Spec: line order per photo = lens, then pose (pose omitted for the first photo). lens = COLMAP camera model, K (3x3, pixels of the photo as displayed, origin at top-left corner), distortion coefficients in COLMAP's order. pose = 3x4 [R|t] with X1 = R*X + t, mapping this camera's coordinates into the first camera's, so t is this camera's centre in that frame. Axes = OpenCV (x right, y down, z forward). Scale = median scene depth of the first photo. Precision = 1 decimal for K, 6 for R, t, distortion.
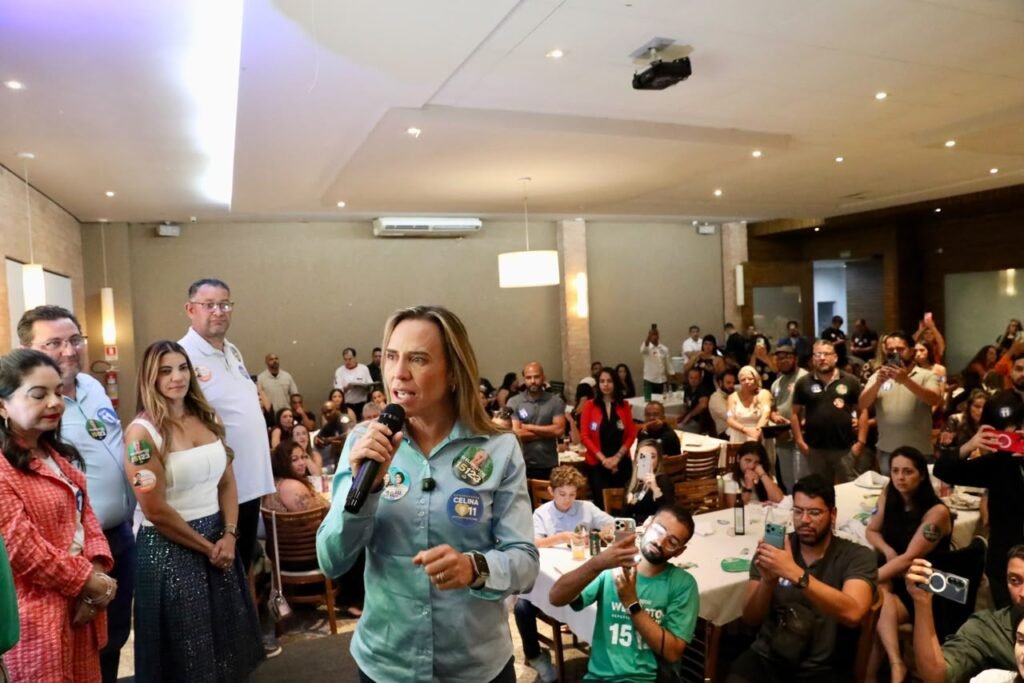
lens RADIAL K [[688.3, 0, 494.2], [0, 688.3, 338.1], [0, 0, 1]] dist [-0.104323, 0.066084]
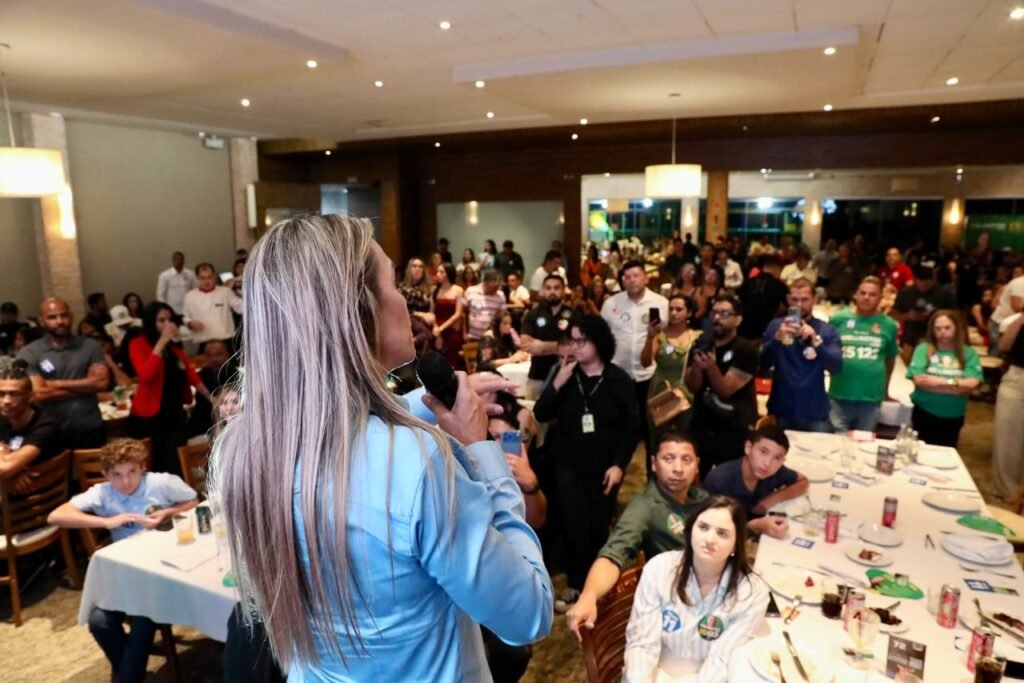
lens RADIAL K [[688.3, 0, 498.6], [0, 688.3, 327.7], [0, 0, 1]] dist [-0.104323, 0.066084]
pose [[0.727627, -0.070106, 0.682381, -0.074272], [0.002914, 0.995071, 0.099124, -0.002180], [-0.685966, -0.070137, 0.724245, 0.111036]]
